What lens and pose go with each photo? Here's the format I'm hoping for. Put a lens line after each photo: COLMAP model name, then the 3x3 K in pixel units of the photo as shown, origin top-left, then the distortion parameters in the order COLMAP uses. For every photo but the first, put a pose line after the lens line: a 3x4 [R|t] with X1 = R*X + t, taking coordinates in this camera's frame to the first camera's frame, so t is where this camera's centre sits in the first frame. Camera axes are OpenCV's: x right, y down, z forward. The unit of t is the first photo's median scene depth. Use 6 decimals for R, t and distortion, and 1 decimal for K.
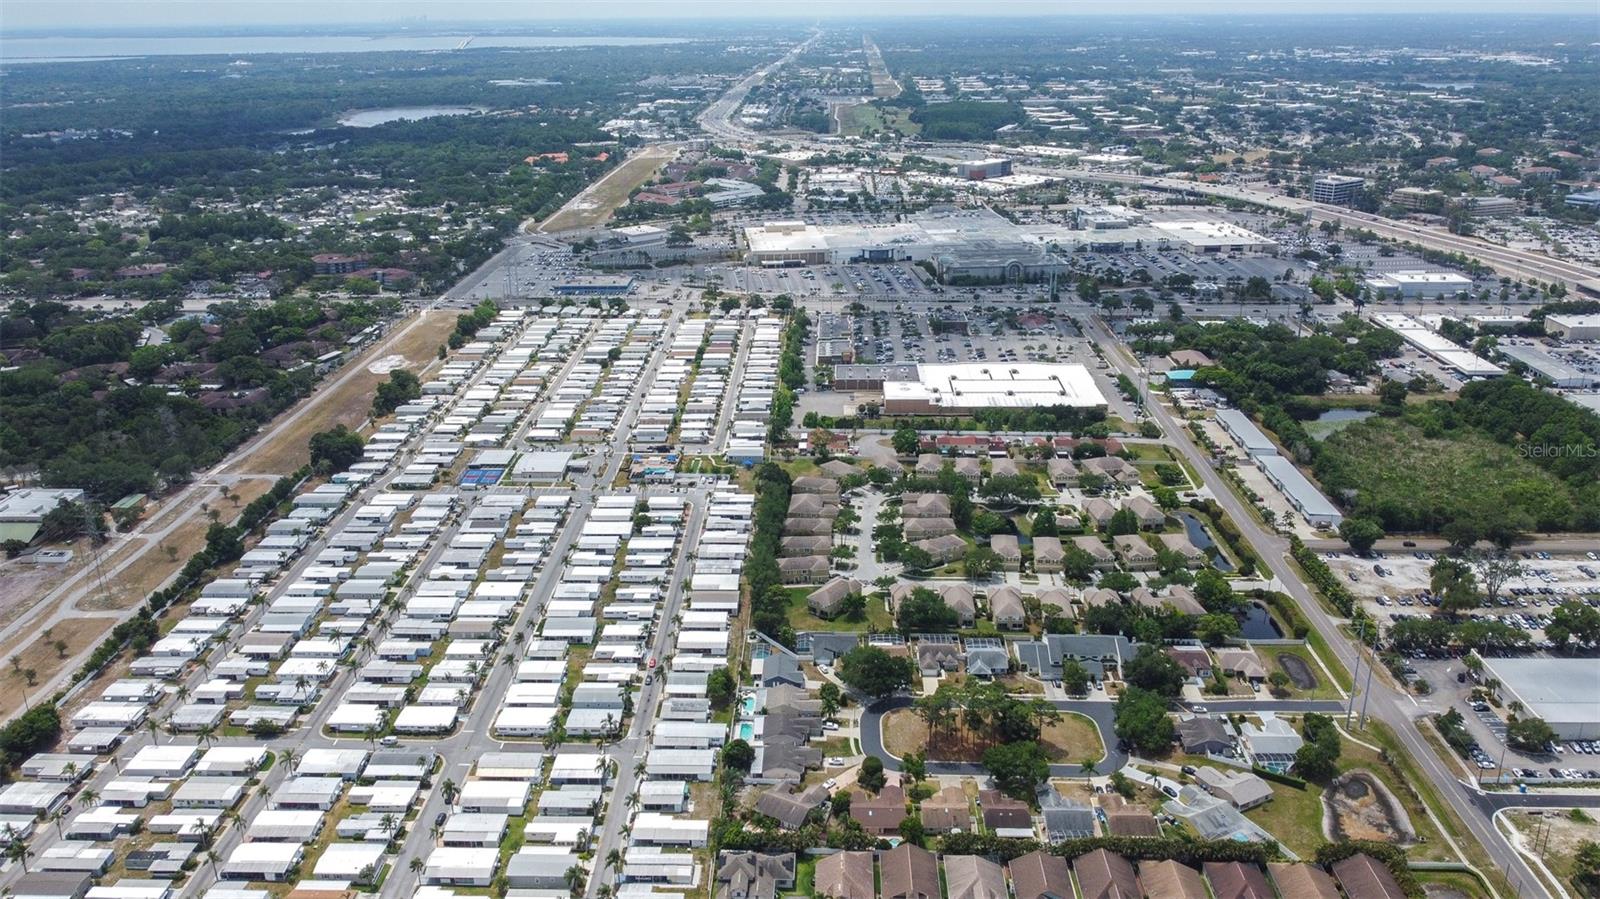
lens RADIAL K [[1218.2, 0, 794.4], [0, 1218.2, 445.9], [0, 0, 1]] dist [-0.001339, 0.000889]
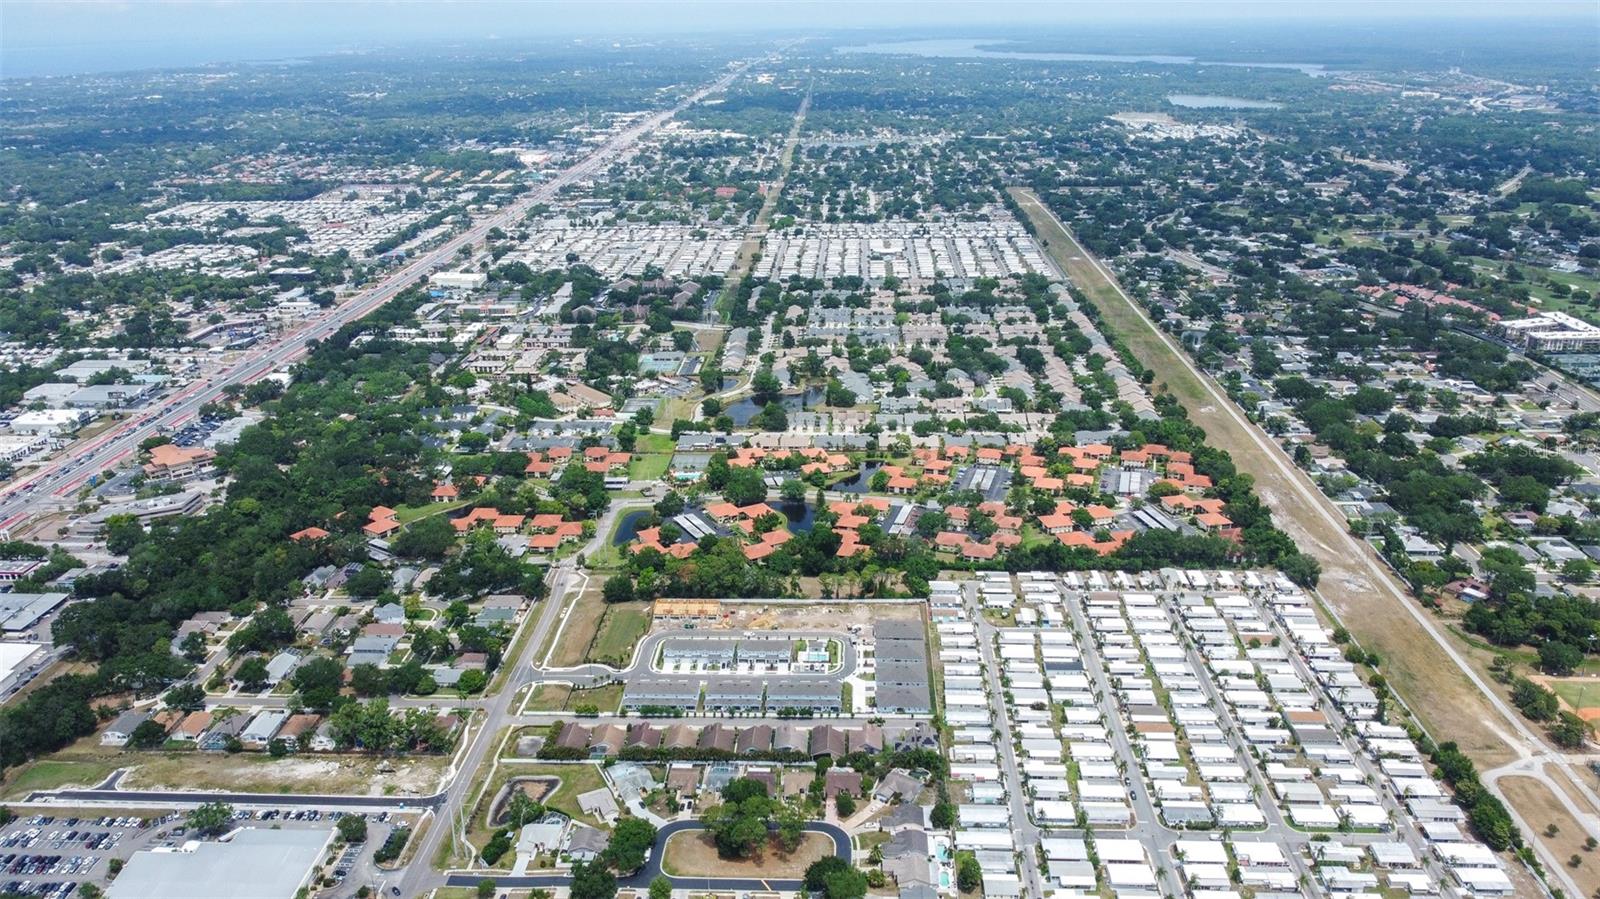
lens RADIAL K [[1205.0, 0, 790.2], [0, 1205.0, 448.2], [0, 0, 1]] dist [0.001980, -0.001141]
pose [[-0.999316, 0.012365, 0.034862, 0.071329], [0.031807, 0.768388, 0.639193, -0.926098], [-0.018884, 0.639865, -0.768256, 1.759264]]
